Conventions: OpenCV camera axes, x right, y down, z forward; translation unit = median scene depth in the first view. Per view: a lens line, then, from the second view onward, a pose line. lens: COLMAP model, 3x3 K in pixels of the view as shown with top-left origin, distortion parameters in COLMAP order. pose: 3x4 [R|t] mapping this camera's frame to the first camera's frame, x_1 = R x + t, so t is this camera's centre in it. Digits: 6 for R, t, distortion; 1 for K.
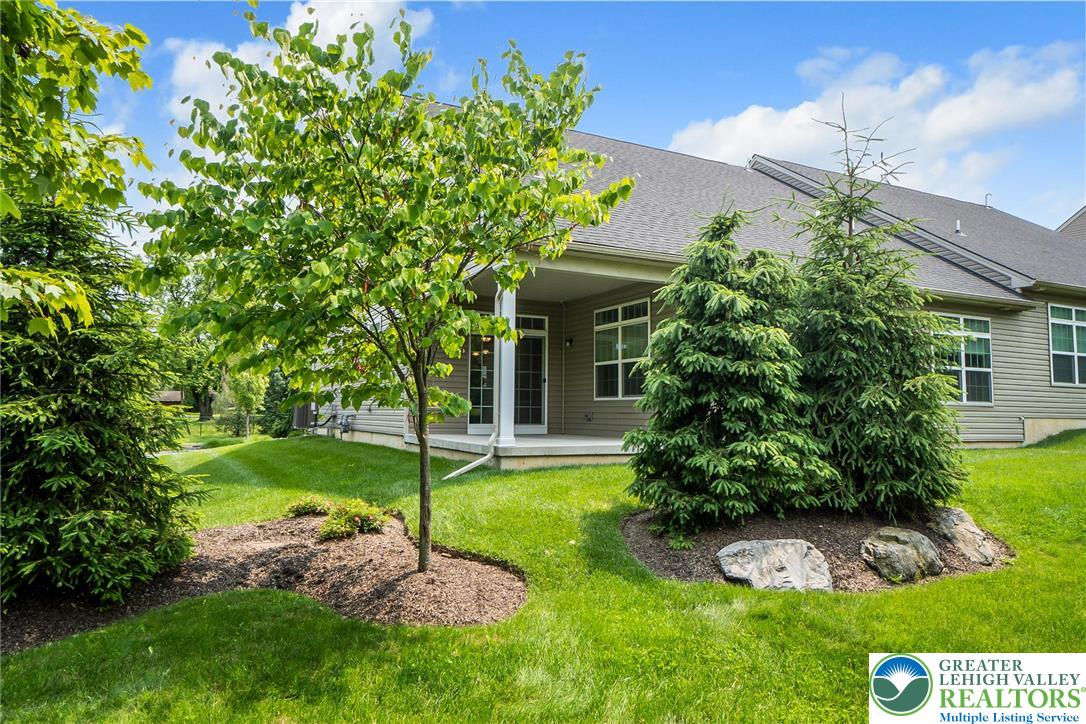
lens RADIAL K [[742.8, 0, 543.2], [0, 742.8, 362.0], [0, 0, 1]] dist [-0.000021, 0.000000]
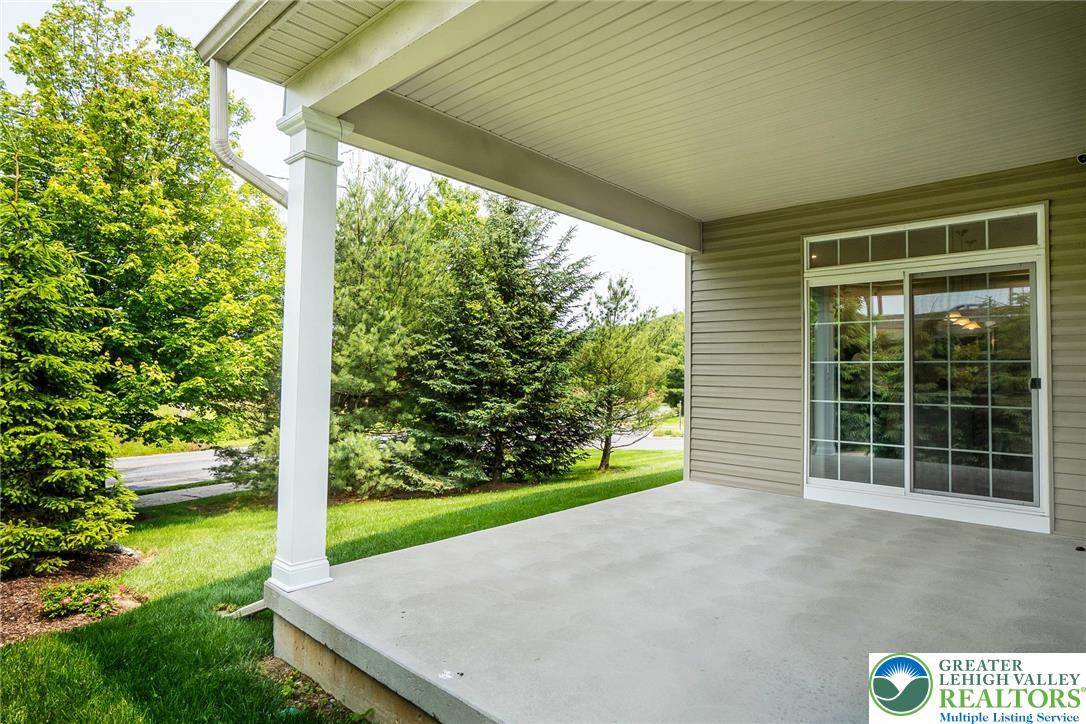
lens RADIAL K [[594.2, 0, 543.1], [0, 594.2, 362.1], [0, 0, 1]] dist [-0.000469, -0.000080]
pose [[0.348025, -0.021425, -0.937240, 0.189001], [0.066186, 0.997806, 0.001768, -0.001872], [0.935146, -0.062648, 0.348679, 0.670723]]
